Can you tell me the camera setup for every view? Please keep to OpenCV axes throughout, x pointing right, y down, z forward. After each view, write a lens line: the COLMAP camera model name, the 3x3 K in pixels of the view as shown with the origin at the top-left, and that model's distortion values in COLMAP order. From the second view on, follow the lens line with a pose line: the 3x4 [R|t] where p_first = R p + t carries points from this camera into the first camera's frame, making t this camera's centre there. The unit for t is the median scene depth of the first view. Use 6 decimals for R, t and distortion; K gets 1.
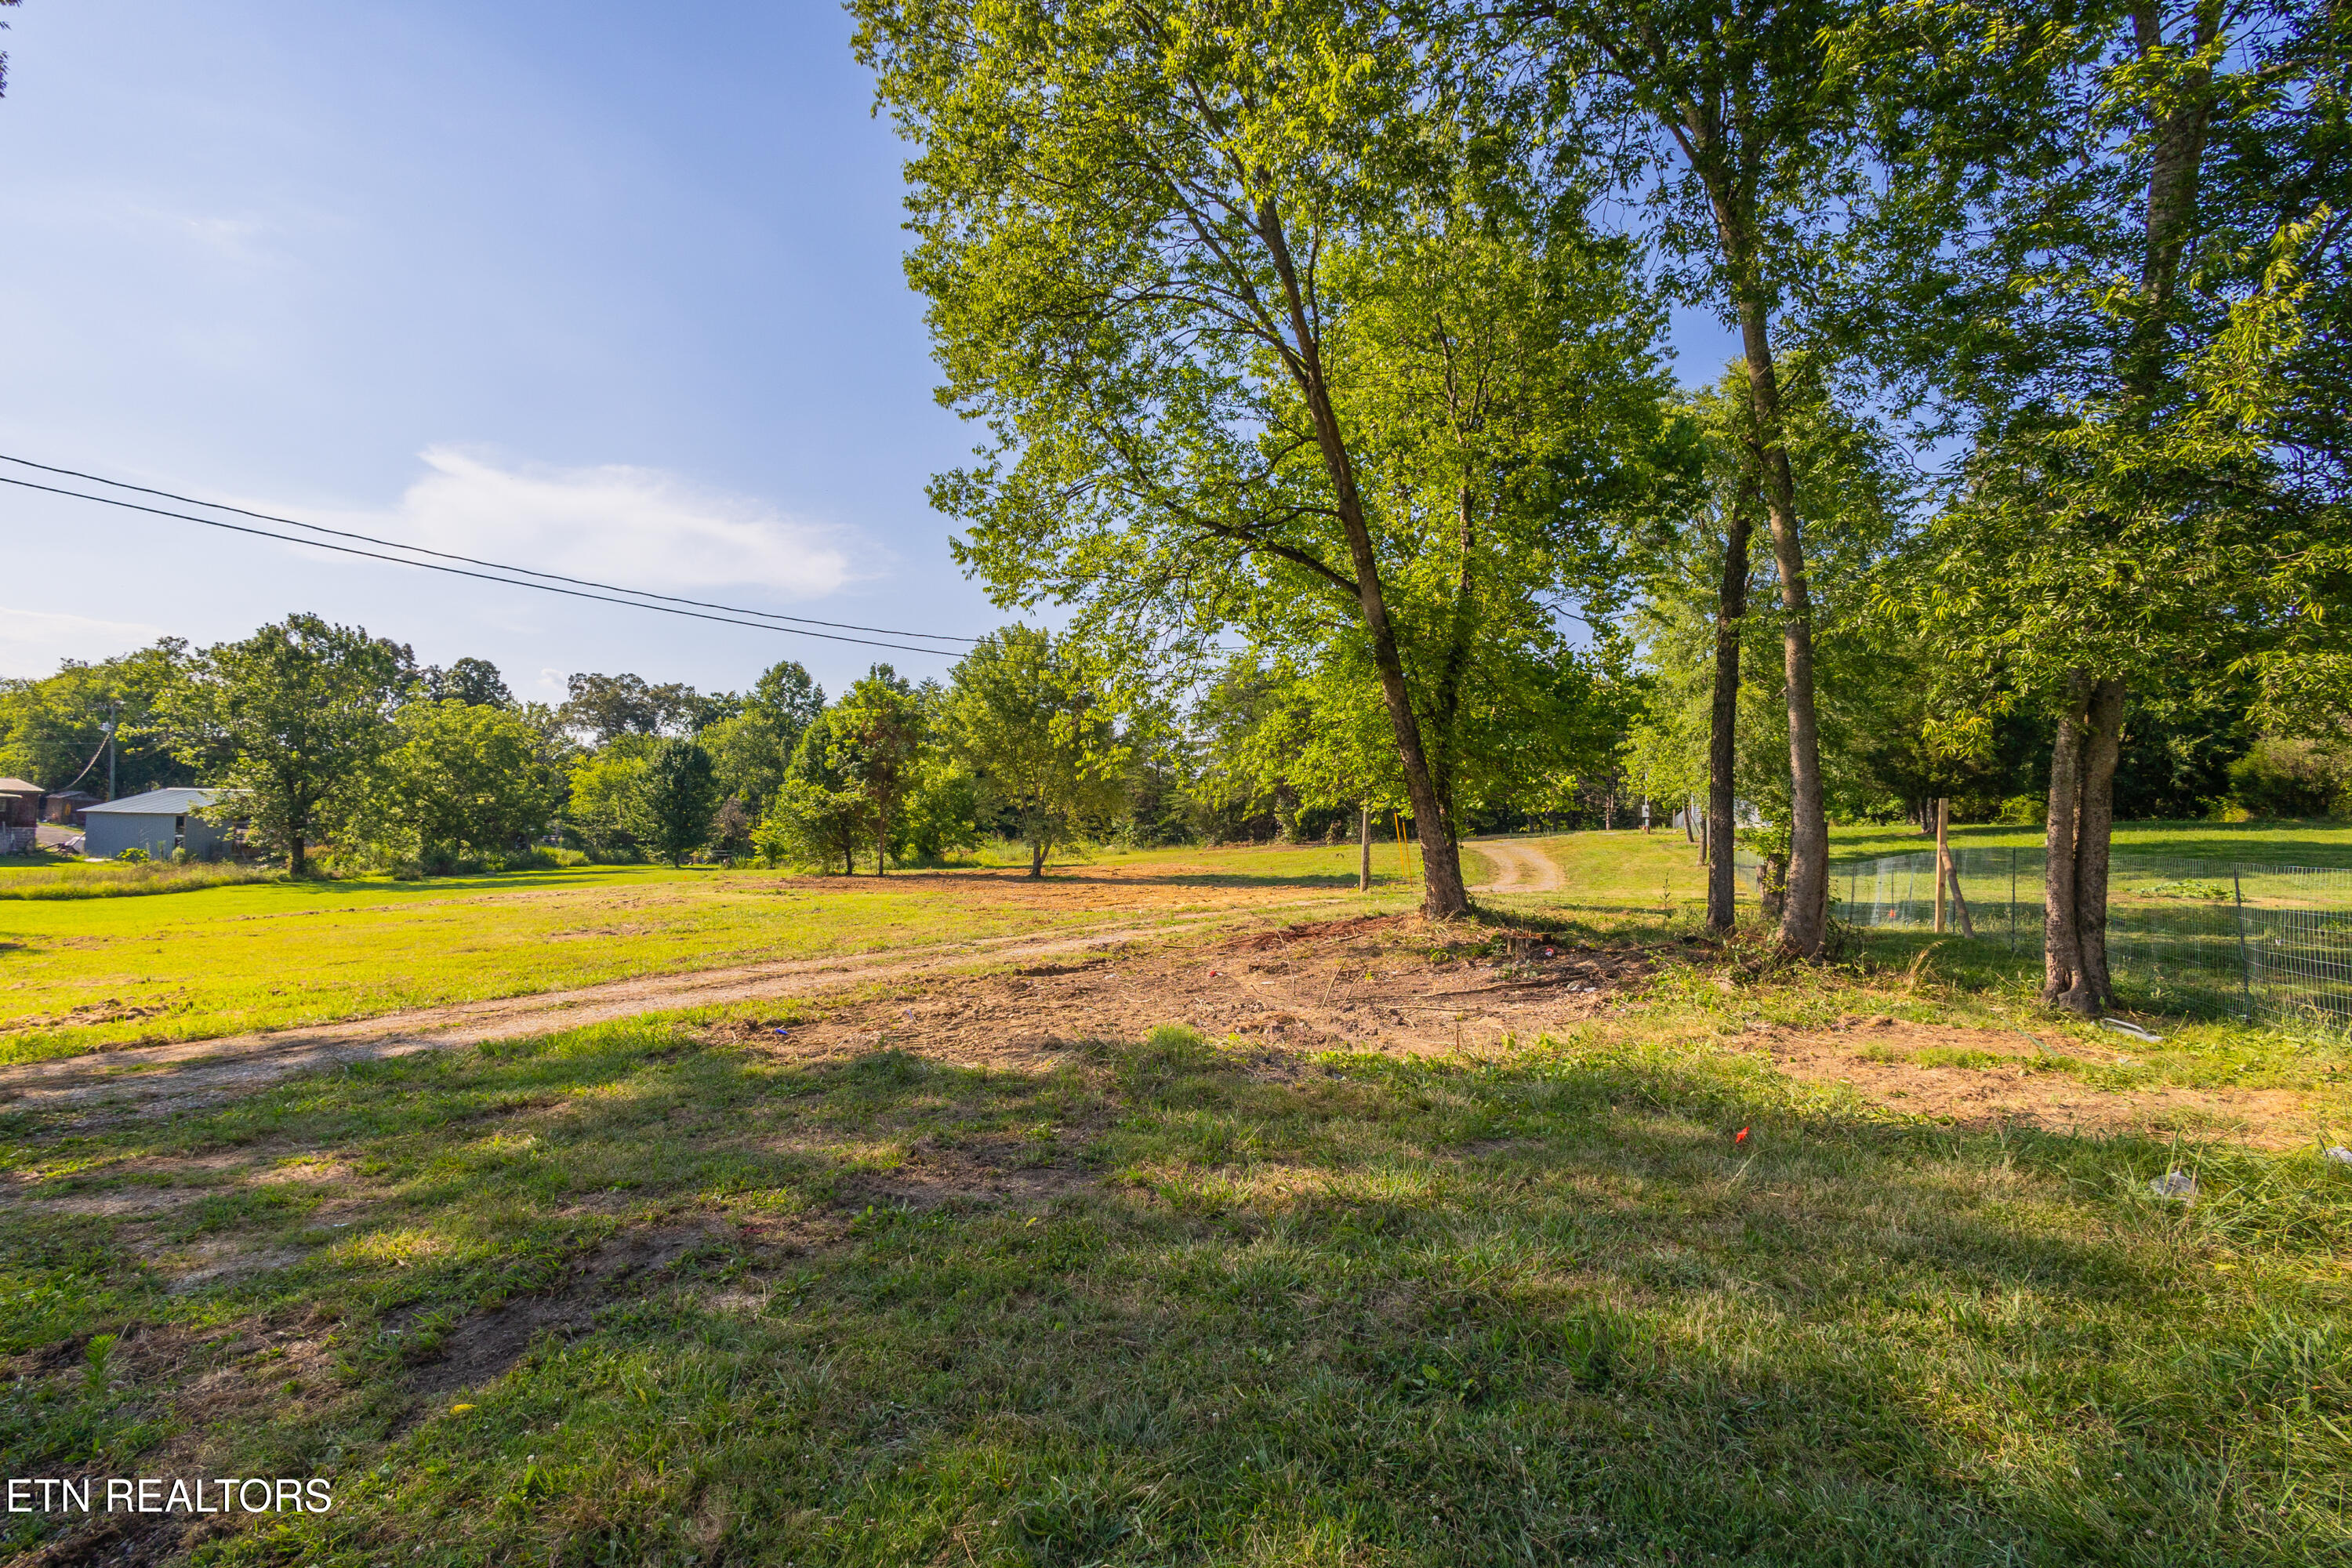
lens RADIAL K [[1072.0, 0, 1168.8], [0, 1072.0, 799.6], [0, 0, 1]] dist [0.002518, 0.000796]
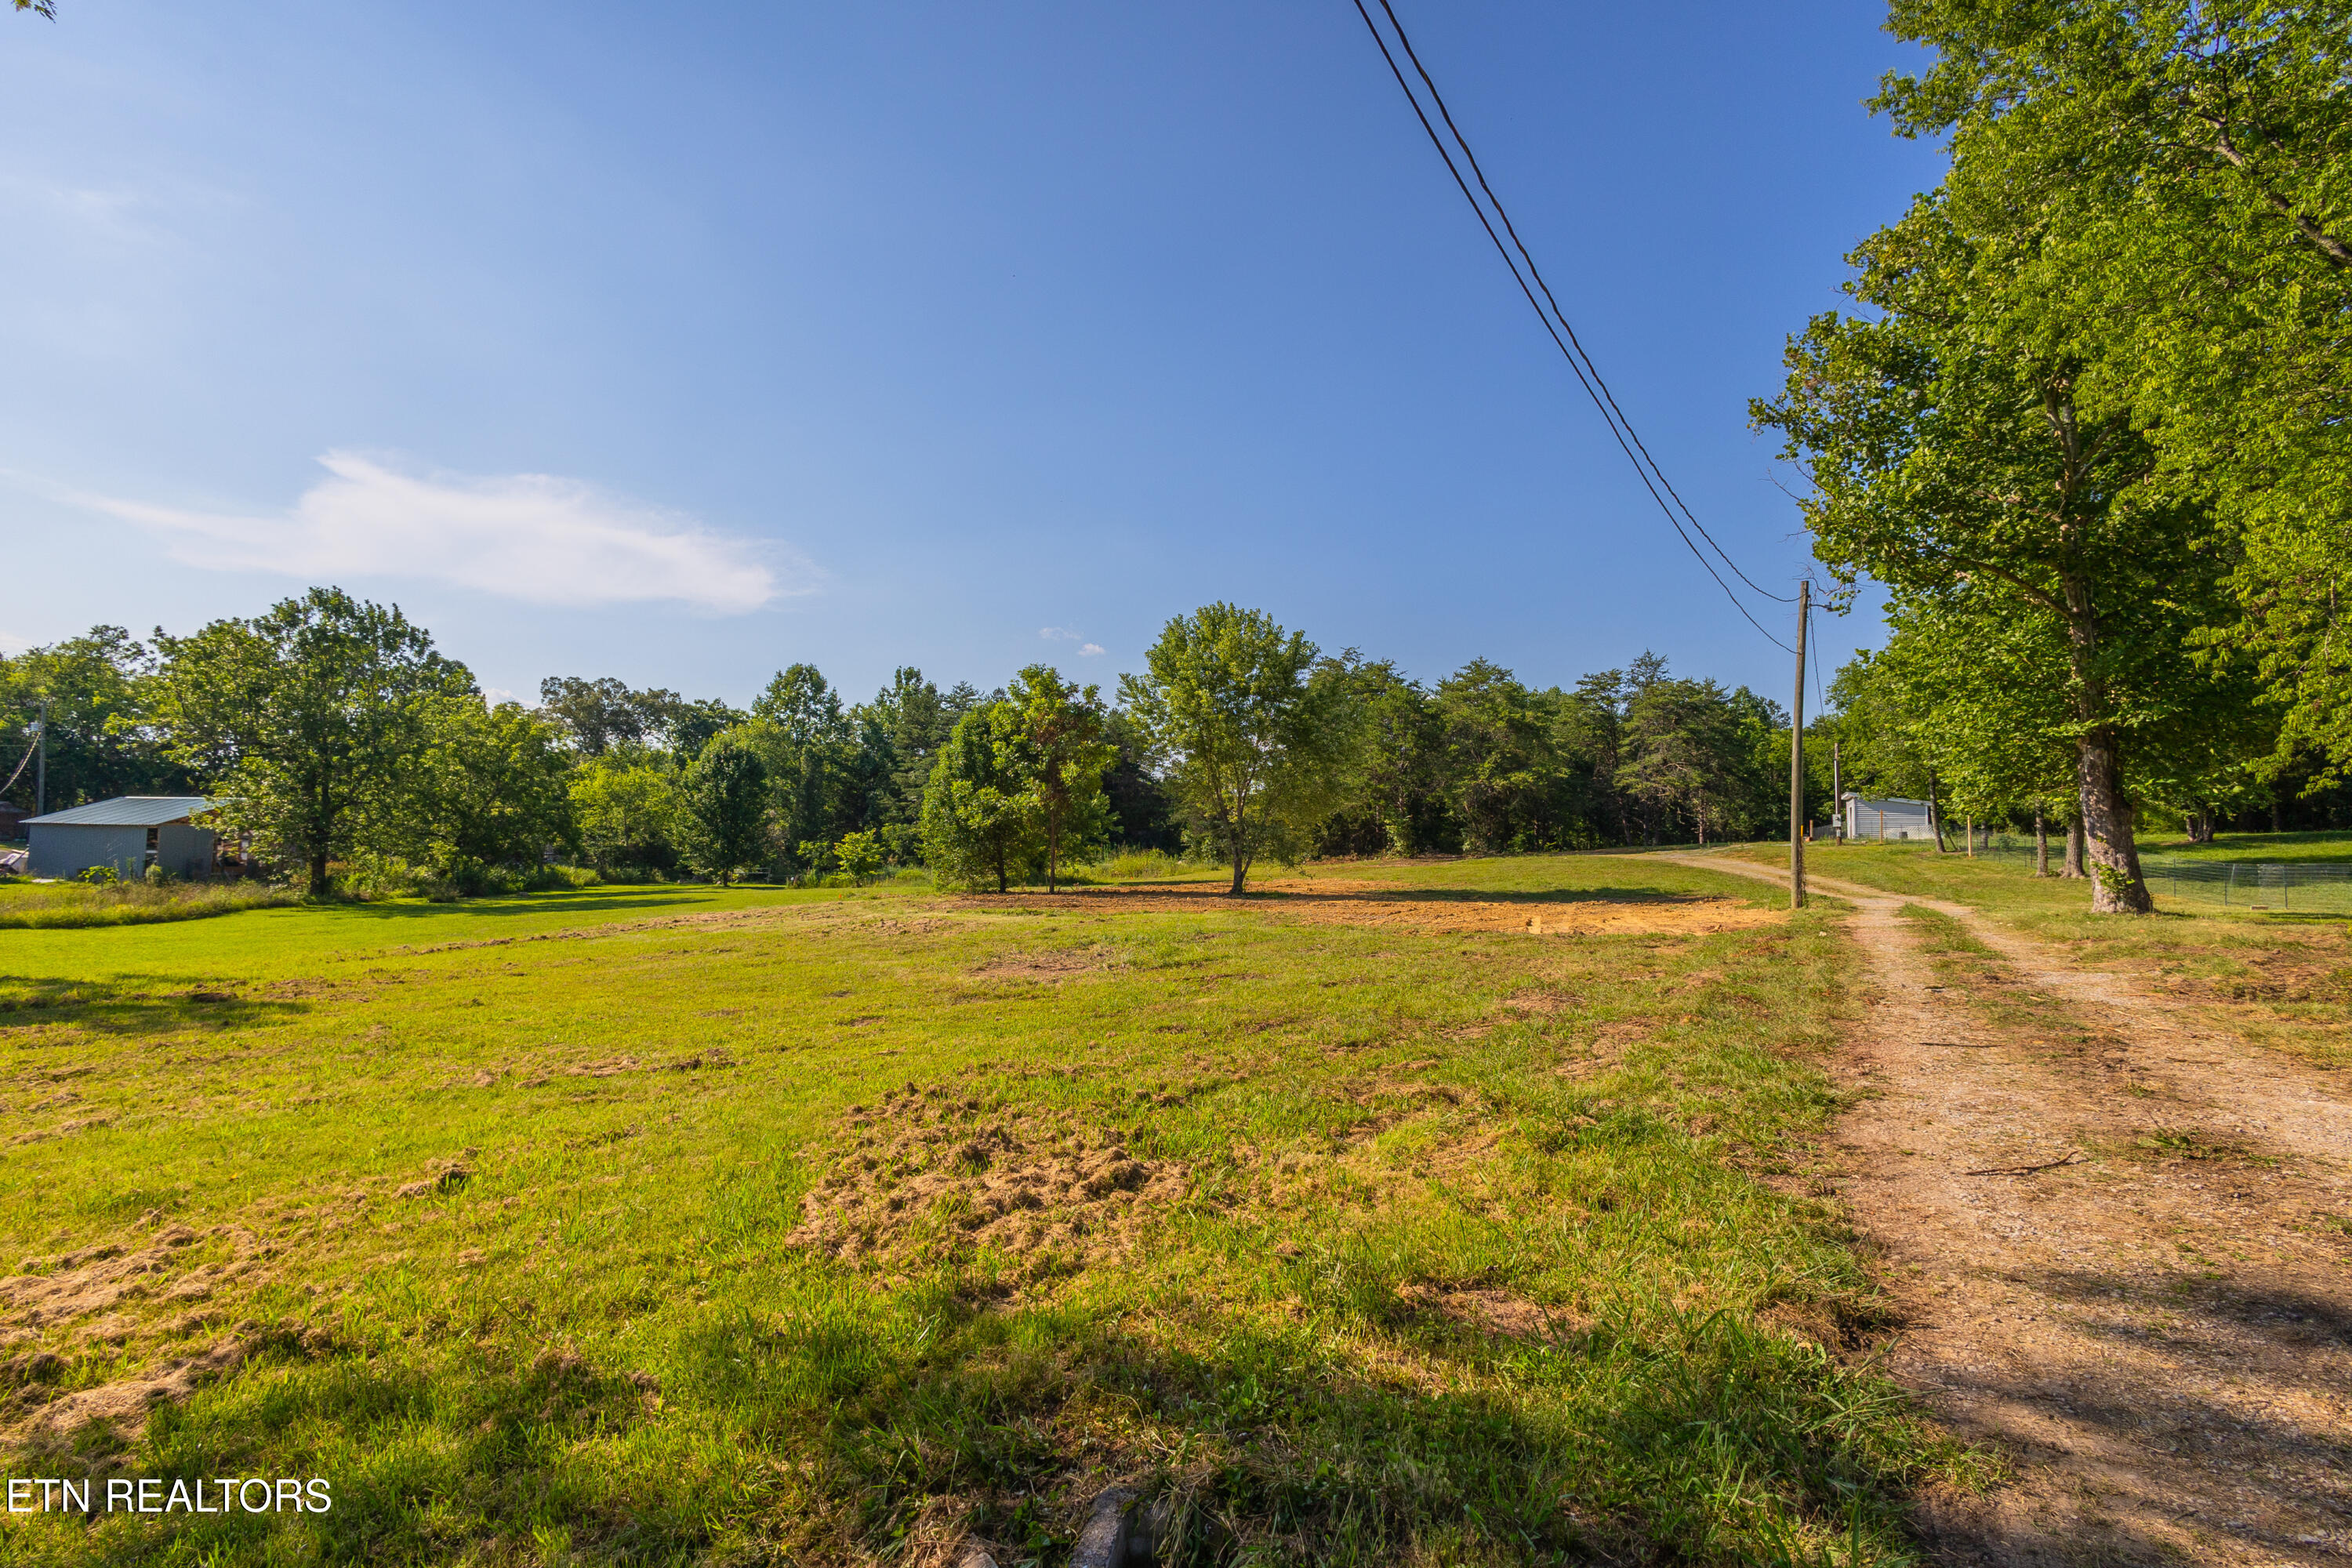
lens RADIAL K [[1072.0, 0, 1170.6], [0, 1072.0, 788.4], [0, 0, 1]] dist [0.002518, 0.000796]
pose [[0.997677, 0.001738, 0.068101, -0.186319], [0.000241, 0.999578, -0.029035, 0.009400], [-0.068123, 0.028984, 0.997256, 0.104605]]
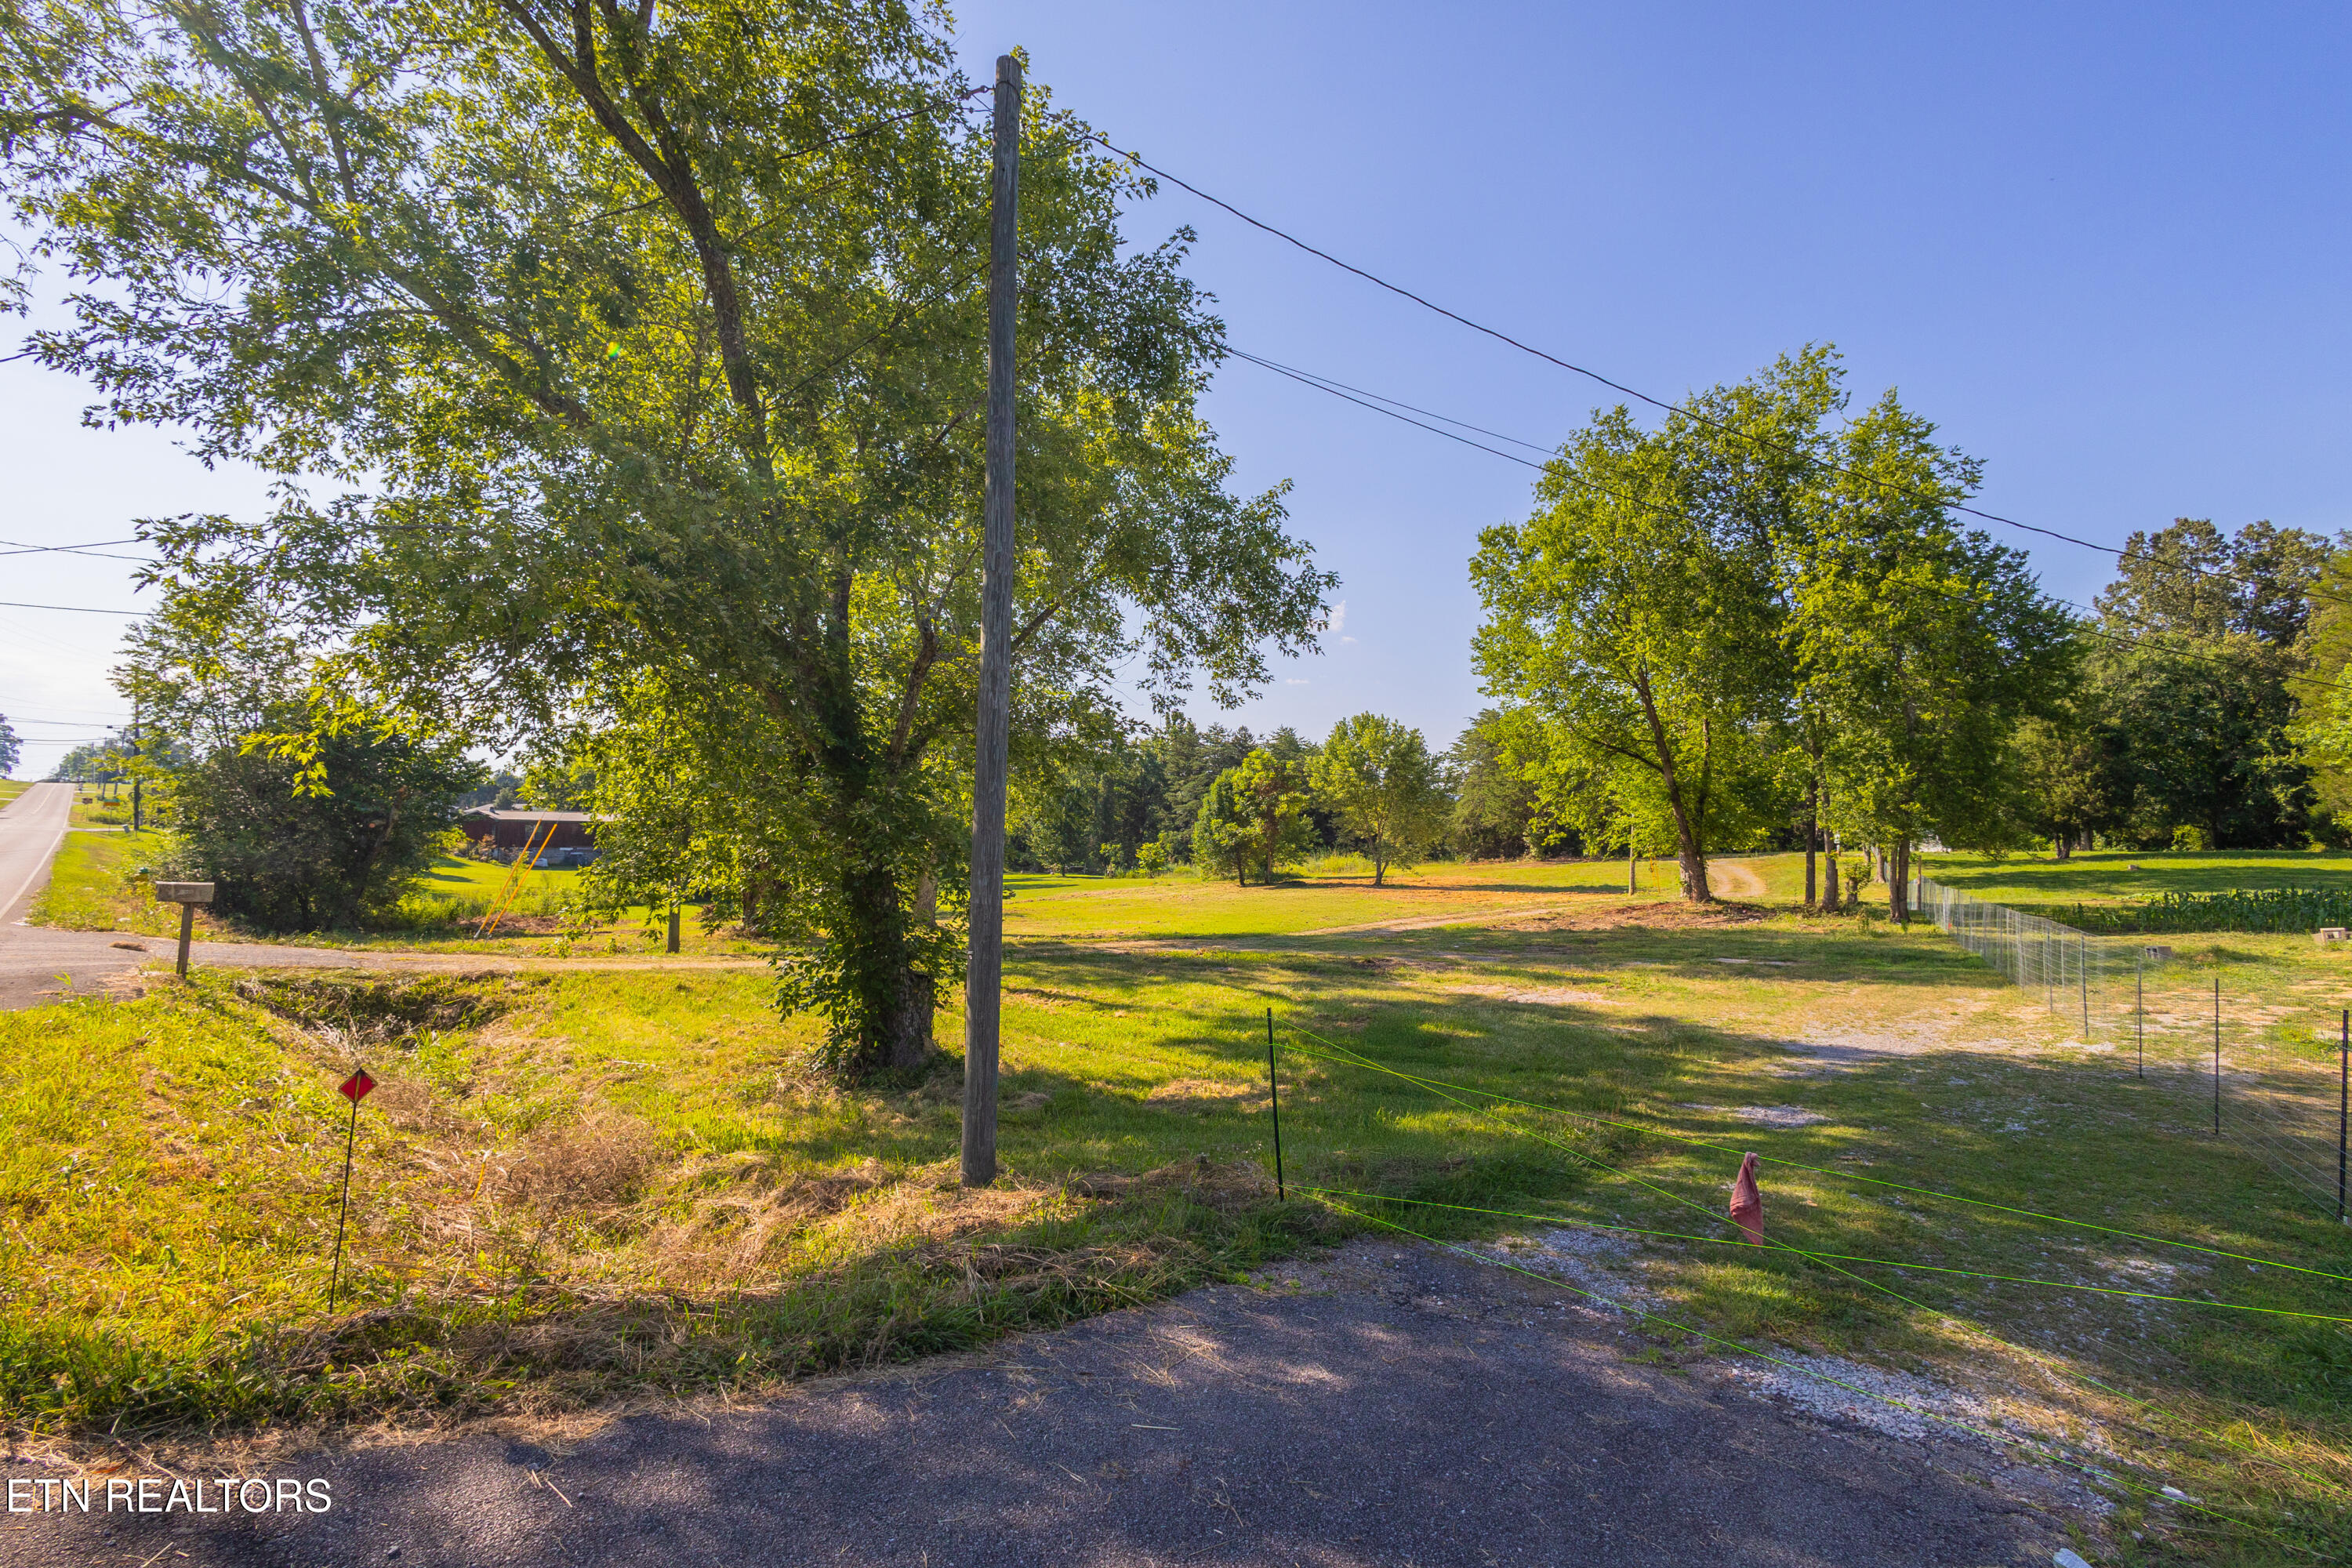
lens RADIAL K [[1072.0, 0, 1166.0], [0, 1072.0, 790.6], [0, 0, 1]] dist [0.002518, 0.000796]
pose [[0.985670, -0.005588, -0.168592, -0.127005], [0.002640, 0.999840, -0.017709, -0.024907], [0.168664, 0.017010, 0.985527, -0.388371]]
